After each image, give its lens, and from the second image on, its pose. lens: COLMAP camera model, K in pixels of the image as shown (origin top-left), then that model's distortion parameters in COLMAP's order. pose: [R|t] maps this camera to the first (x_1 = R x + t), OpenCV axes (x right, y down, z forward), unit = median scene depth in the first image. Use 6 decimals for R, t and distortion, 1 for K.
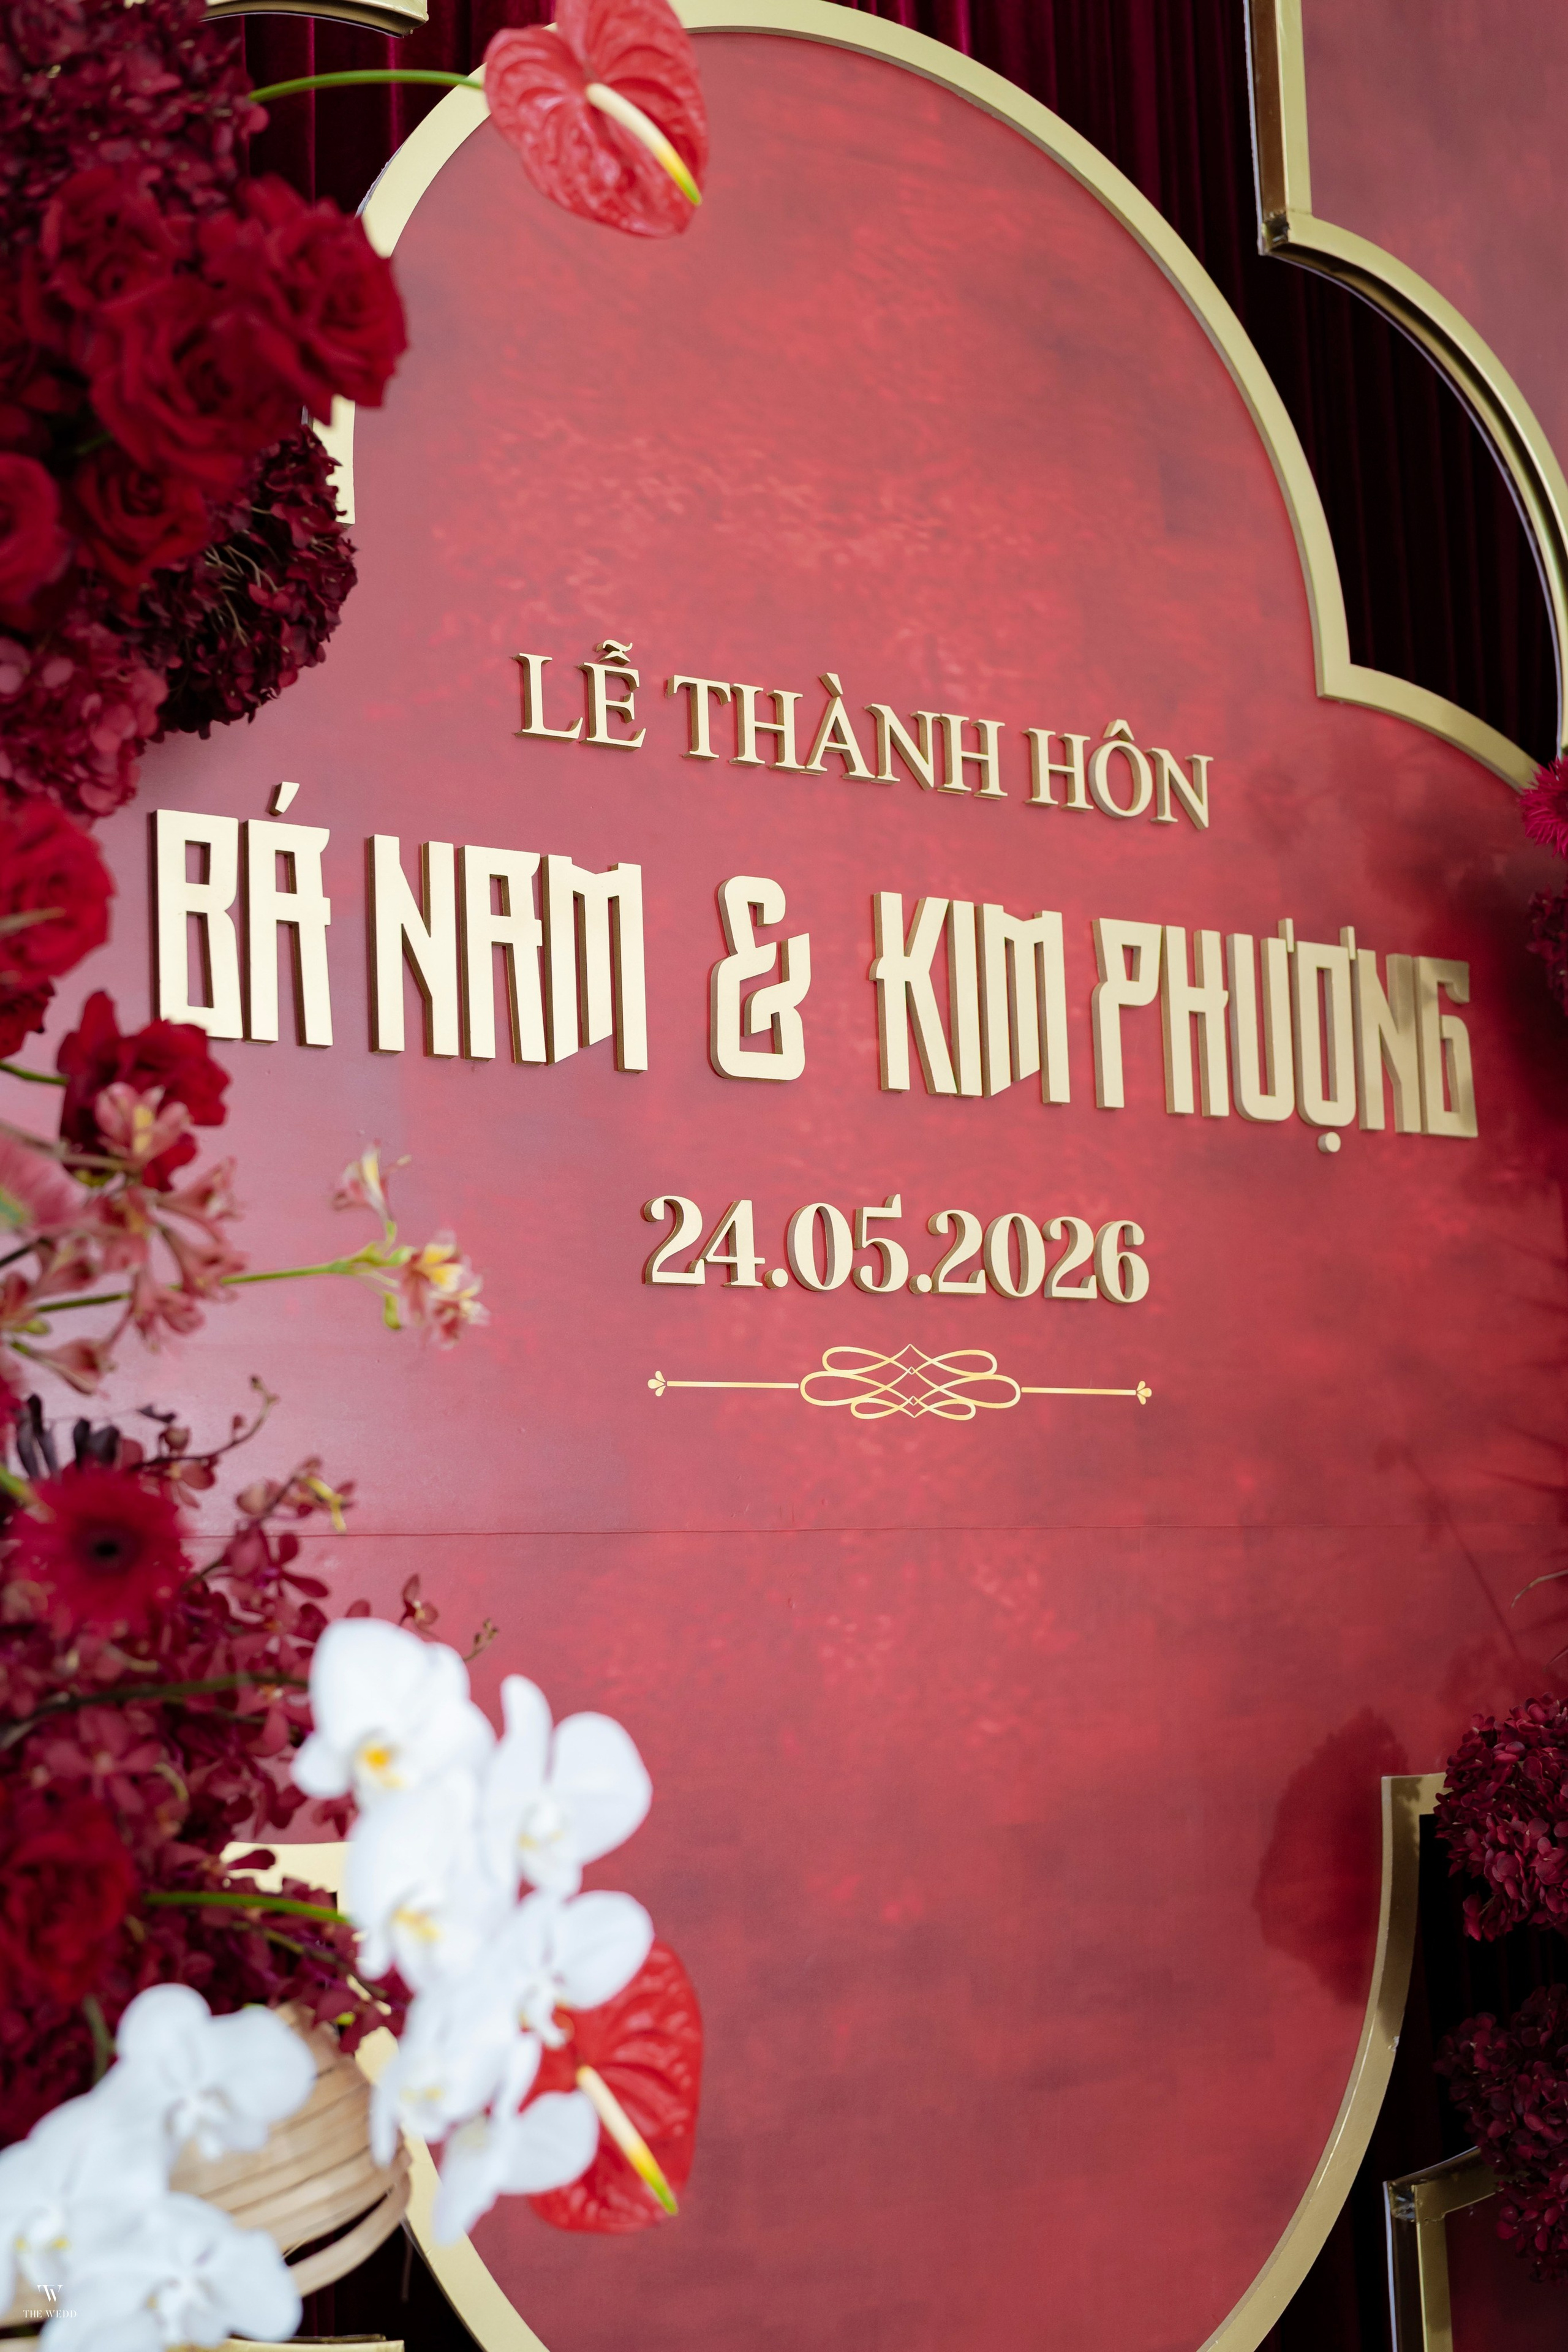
lens RADIAL K [[3355.8, 0, 781.4], [0, 3355.8, 1194.5], [0, 0, 1]] dist [-0.015896, 0.129482]
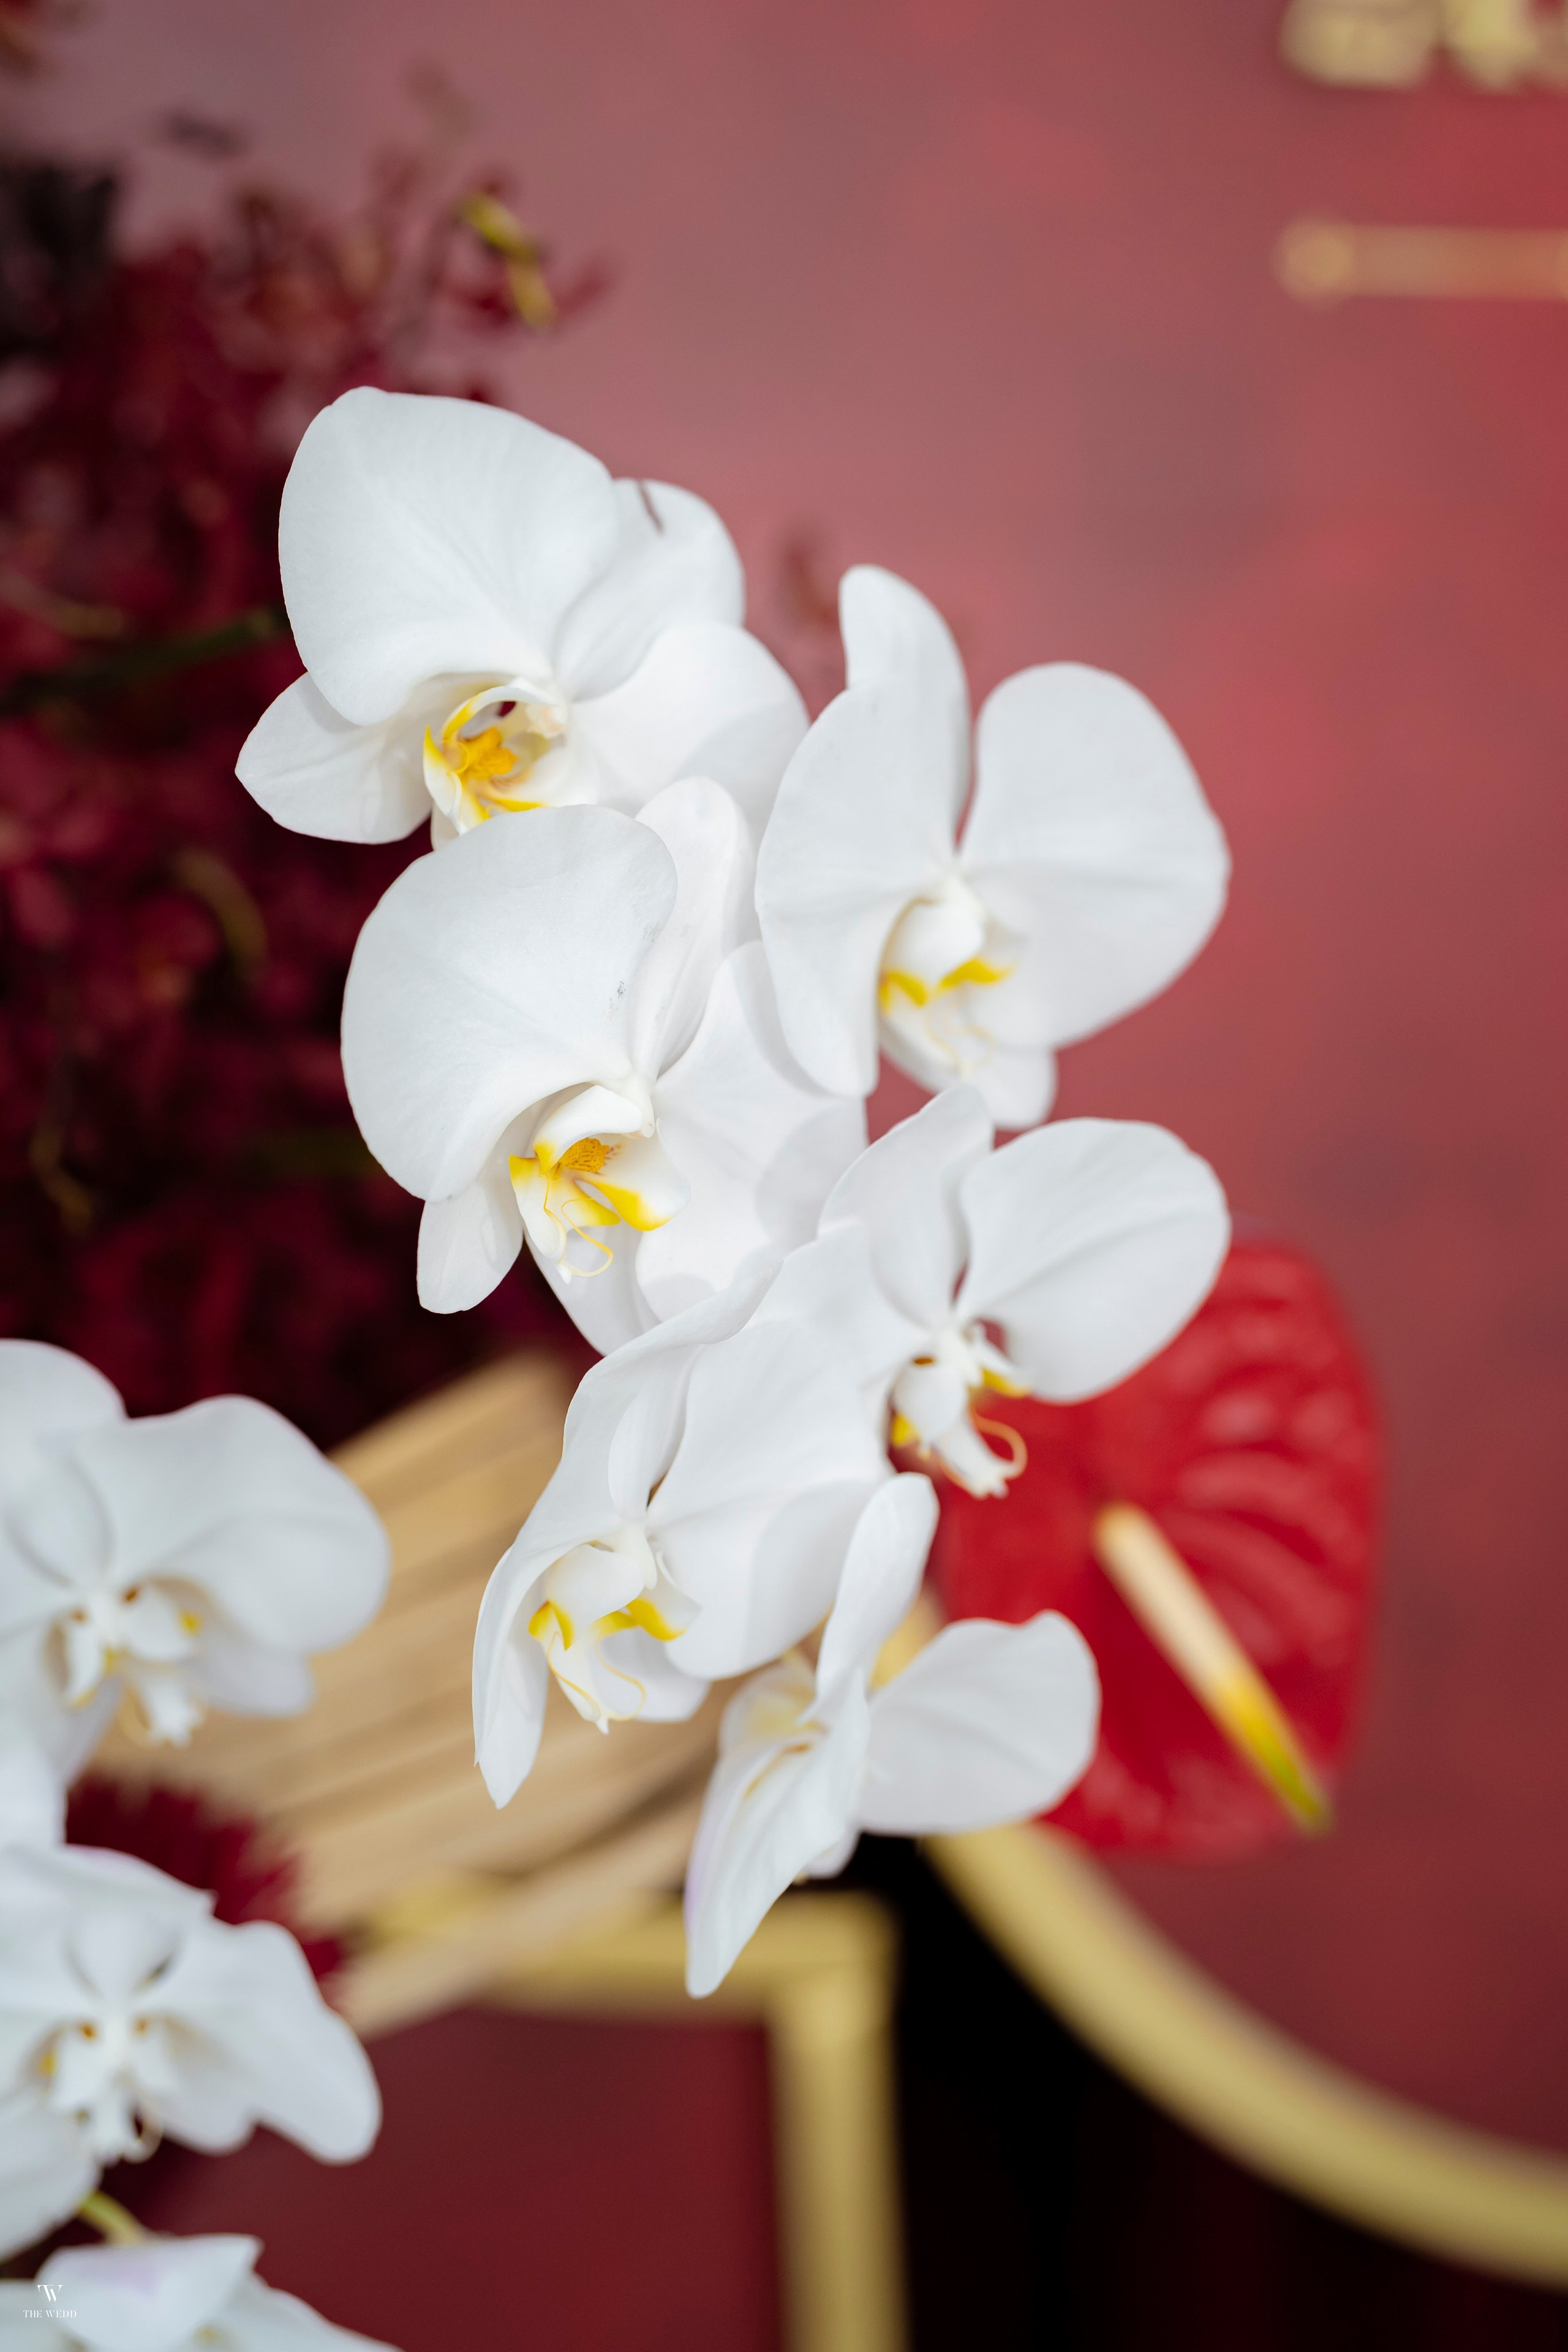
lens RADIAL K [[3622.1, 0, 784.4], [0, 3622.1, 1098.3], [0, 0, 1]] dist [0.004985, 0.044389]
pose [[0.979713, -0.002073, -0.200394, -0.003417], [0.036162, 0.985361, 0.166603, 0.087278], [0.197115, -0.170469, 0.965446, 0.378724]]
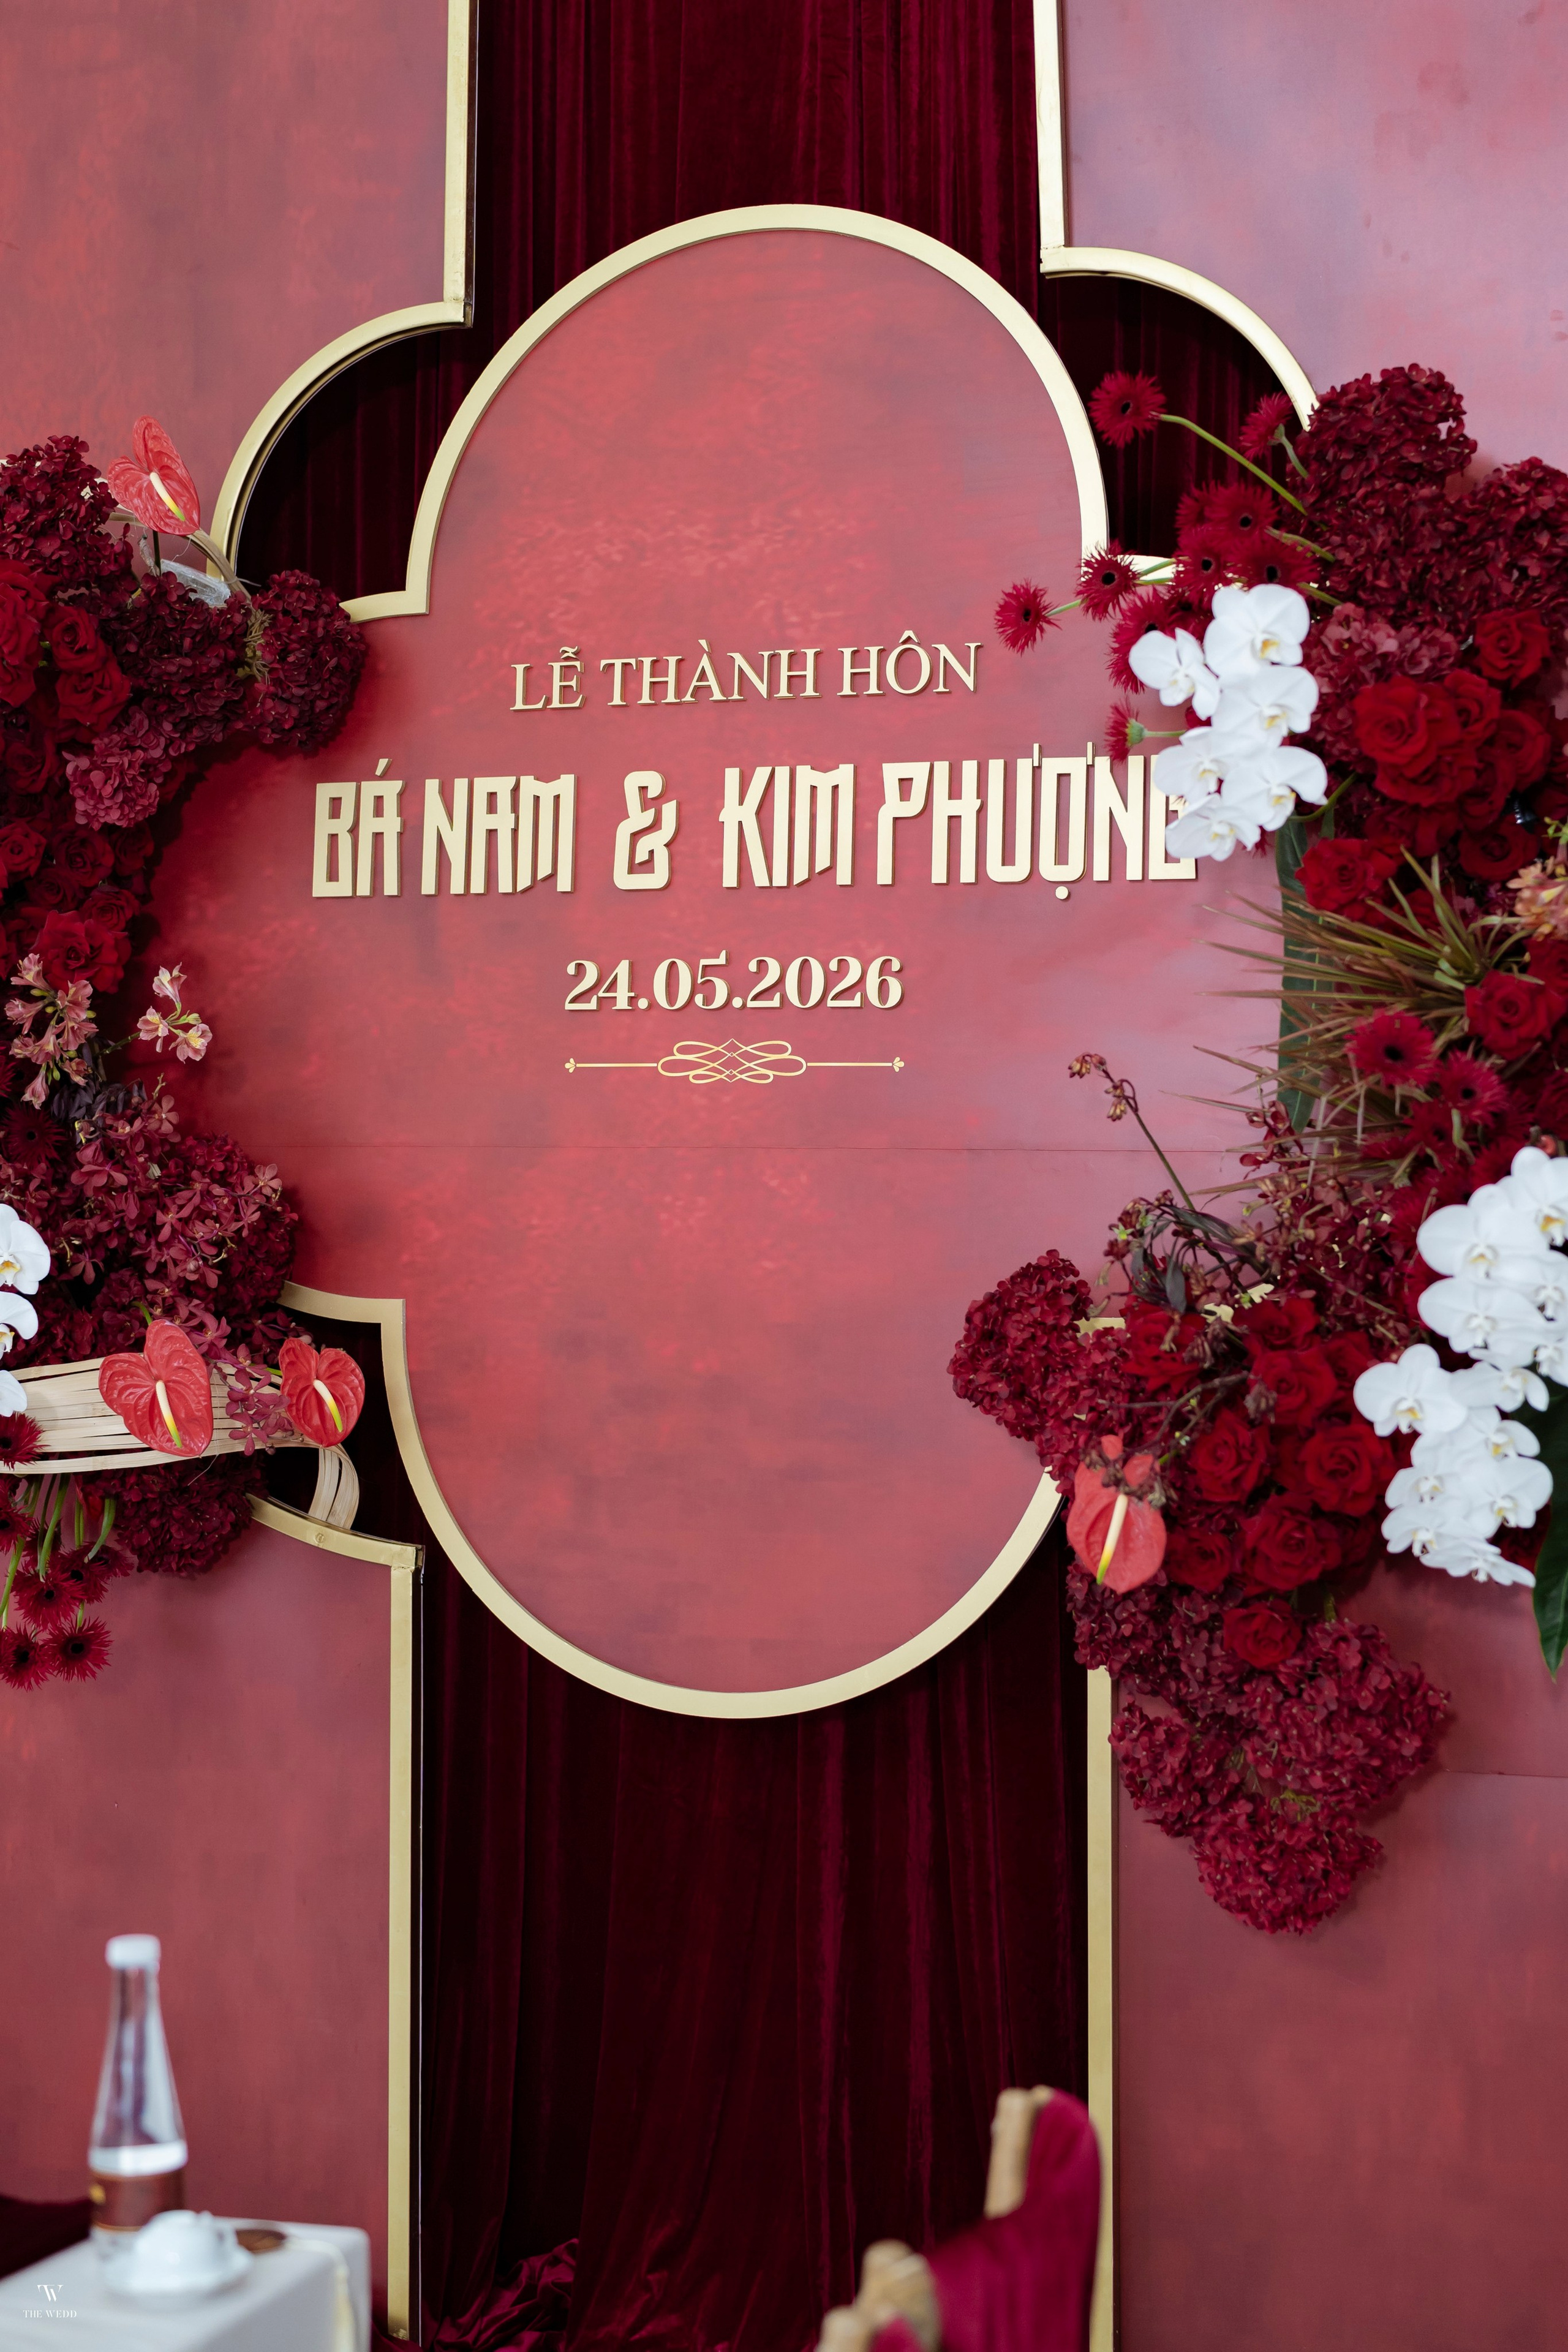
lens RADIAL K [[3612.8, 0, 799.4], [0, 3612.8, 1146.7], [0, 0, 1]] dist [-0.008348, -0.024626]
pose [[0.587926, 0.012478, -0.808818, 1.549935], [0.070273, 0.995313, 0.066436, -0.020033], [0.805856, -0.095898, 0.584294, -0.041921]]
